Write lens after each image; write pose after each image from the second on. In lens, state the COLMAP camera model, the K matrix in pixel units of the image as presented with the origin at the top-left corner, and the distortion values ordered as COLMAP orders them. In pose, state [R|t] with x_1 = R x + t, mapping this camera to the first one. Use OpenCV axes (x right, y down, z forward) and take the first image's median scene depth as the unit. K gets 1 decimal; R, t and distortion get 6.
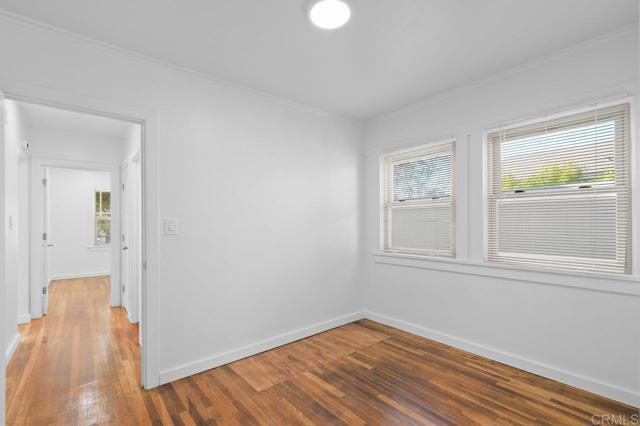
lens RADIAL K [[293.4, 0, 314.5], [0, 293.4, 222.3], [0, 0, 1]] dist [0.003053, -0.000220]
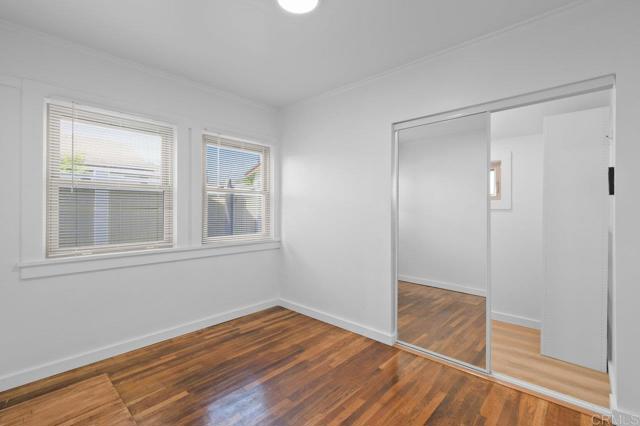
lens RADIAL K [[293.4, 0, 316.6], [0, 293.4, 213.3], [0, 0, 1]] dist [0.003053, -0.000220]
pose [[-0.164961, 0.002922, 0.986296, -0.601535], [0.000057, 0.999996, -0.002953, 0.014164], [-0.986300, -0.000431, -0.164960, 0.729461]]
